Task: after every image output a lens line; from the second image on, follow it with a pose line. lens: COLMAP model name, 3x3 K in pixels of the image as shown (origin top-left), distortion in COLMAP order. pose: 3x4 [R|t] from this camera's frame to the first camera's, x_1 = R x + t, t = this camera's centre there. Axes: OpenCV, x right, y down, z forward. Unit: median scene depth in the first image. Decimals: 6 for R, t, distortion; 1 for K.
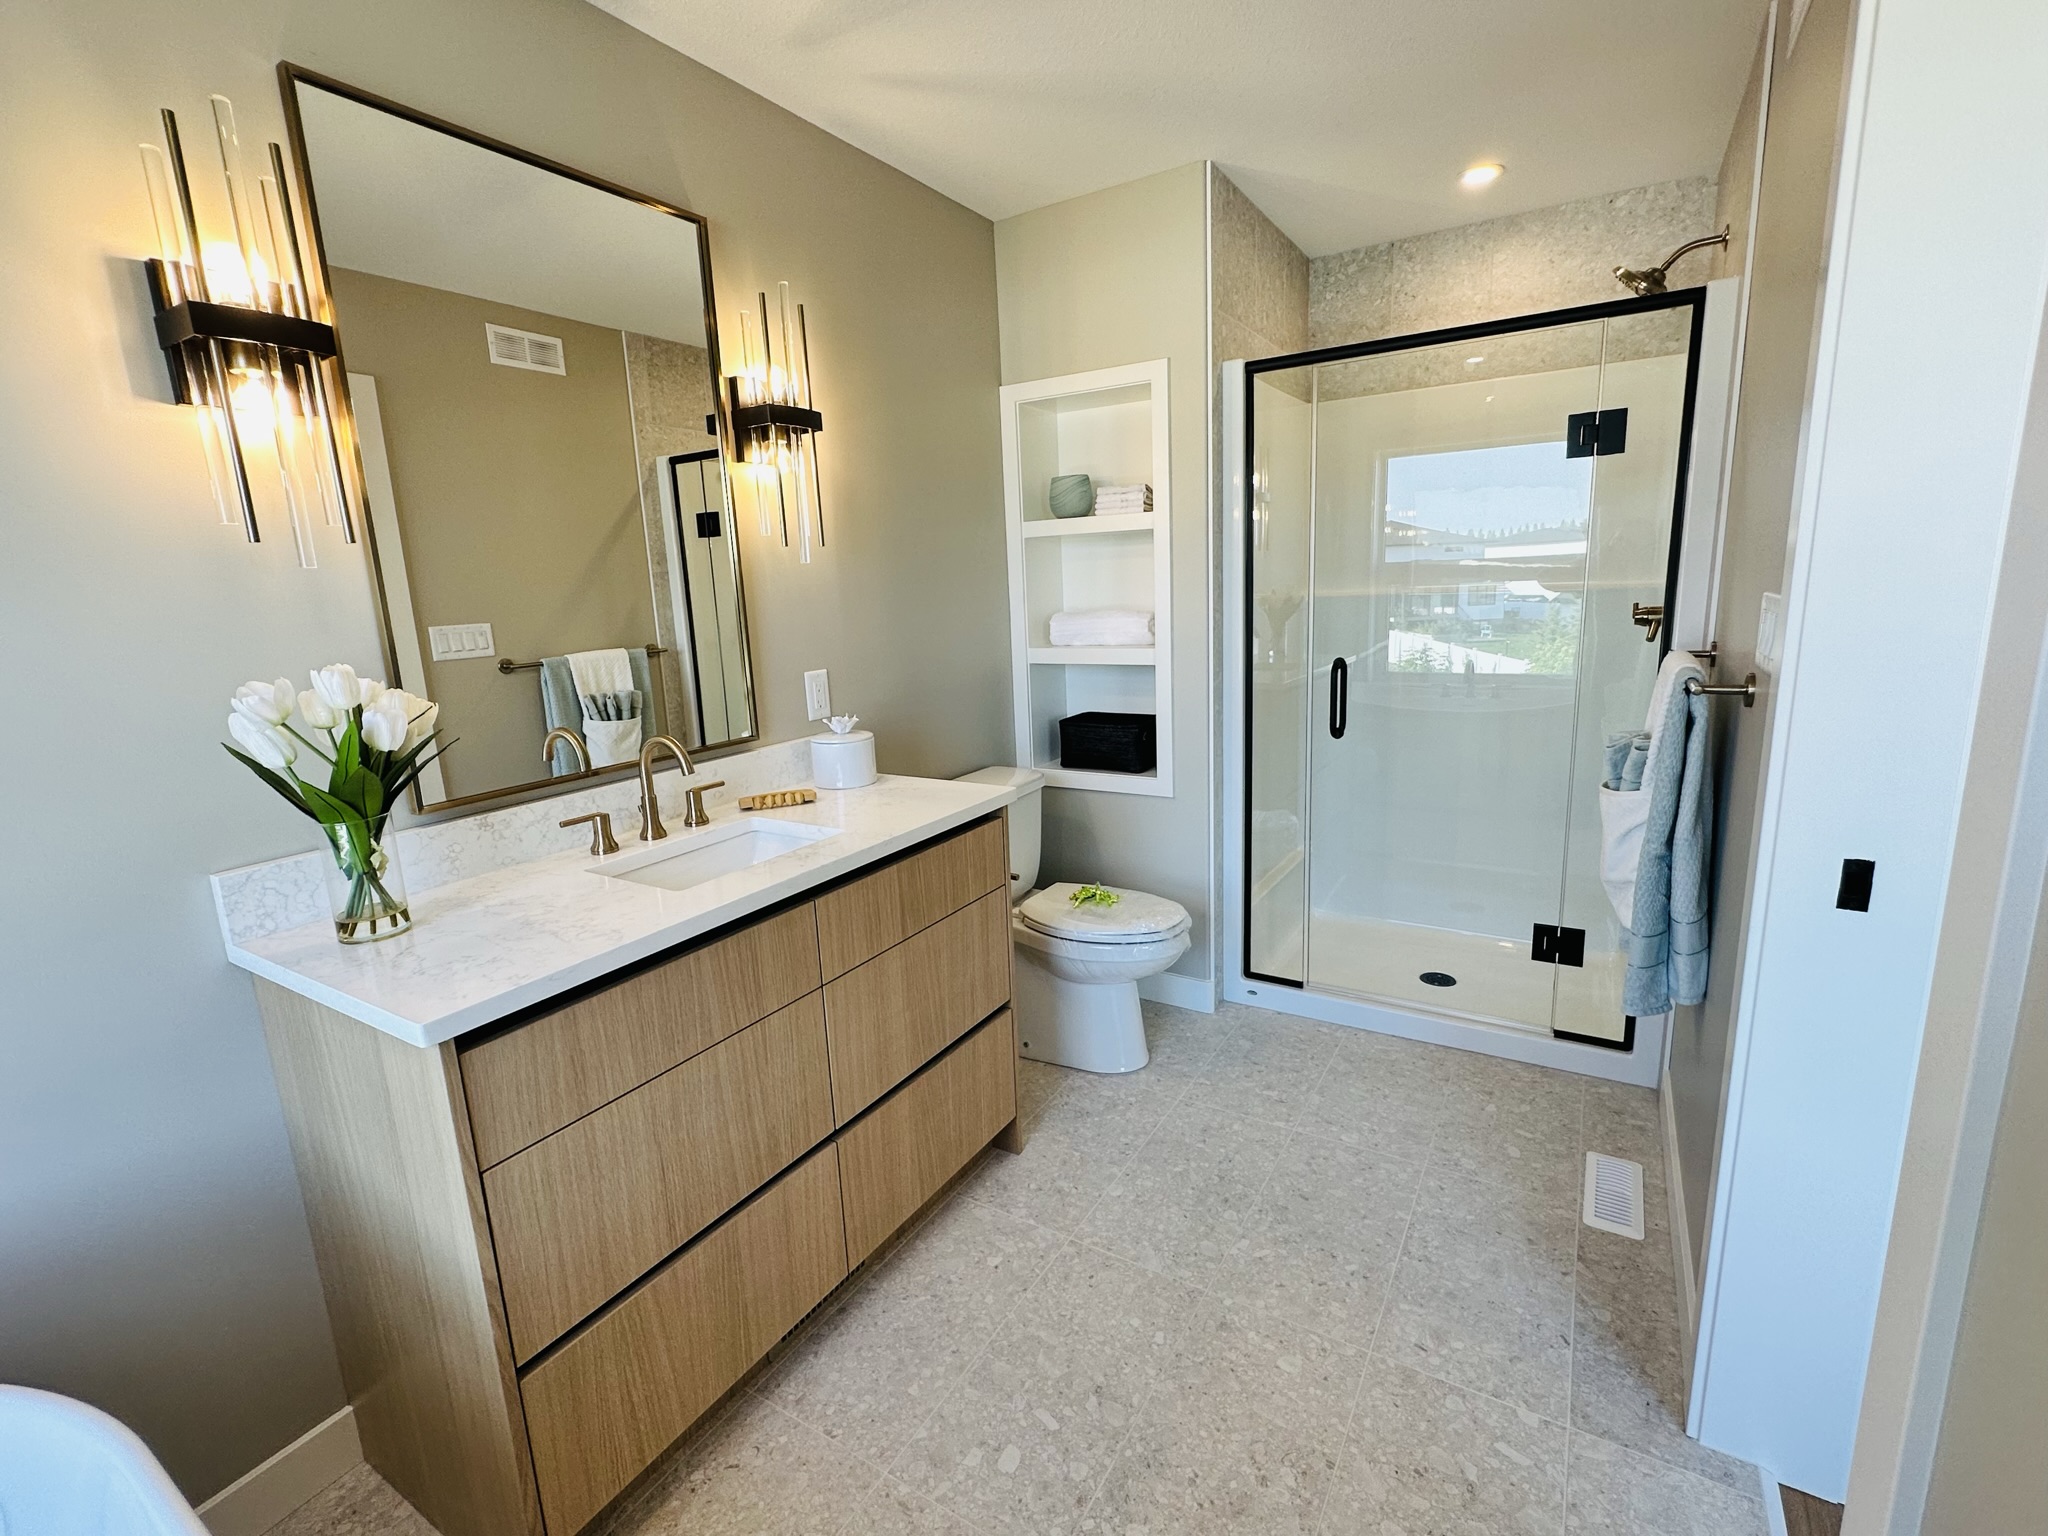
lens RADIAL K [[947.1, 0, 1024.0], [0, 947.1, 768.0], [0, 0, 1]] dist [0.018326, 0.000050]
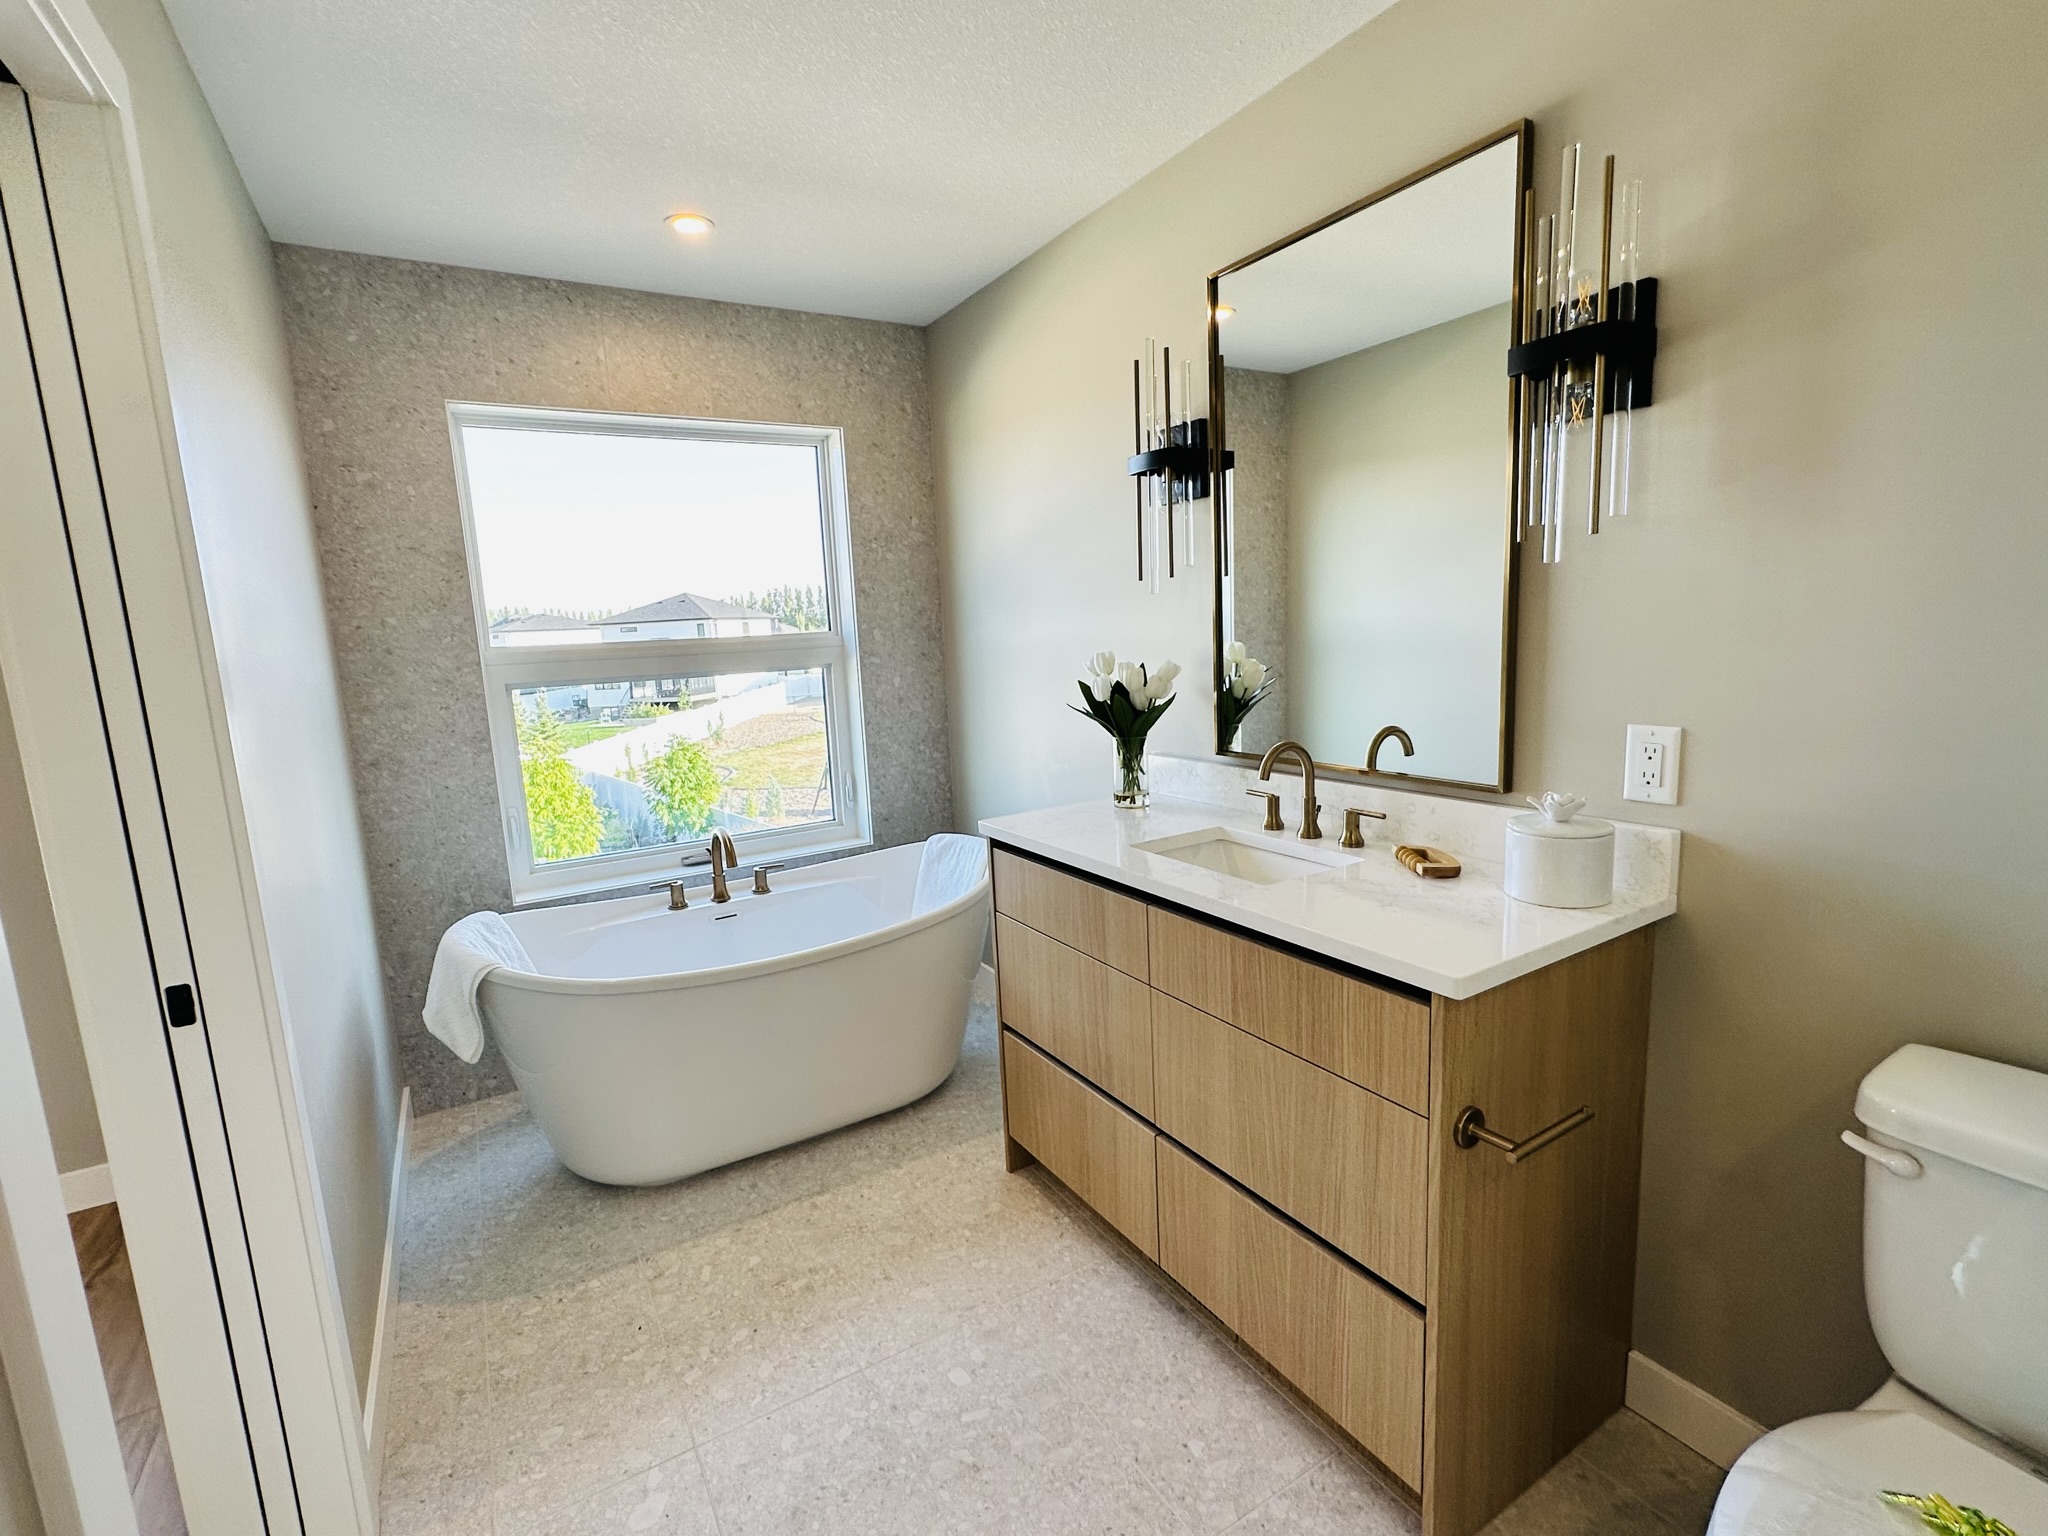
lens RADIAL K [[944.7, 0, 1024.0], [0, 944.7, 768.0], [0, 0, 1]] dist [-0.002142, -0.000508]
pose [[-0.464448, 0.193868, -0.864120, 0.723054], [-0.113453, 0.954680, 0.275164, -0.281256], [0.878303, 0.225836, -0.421404, 1.256235]]
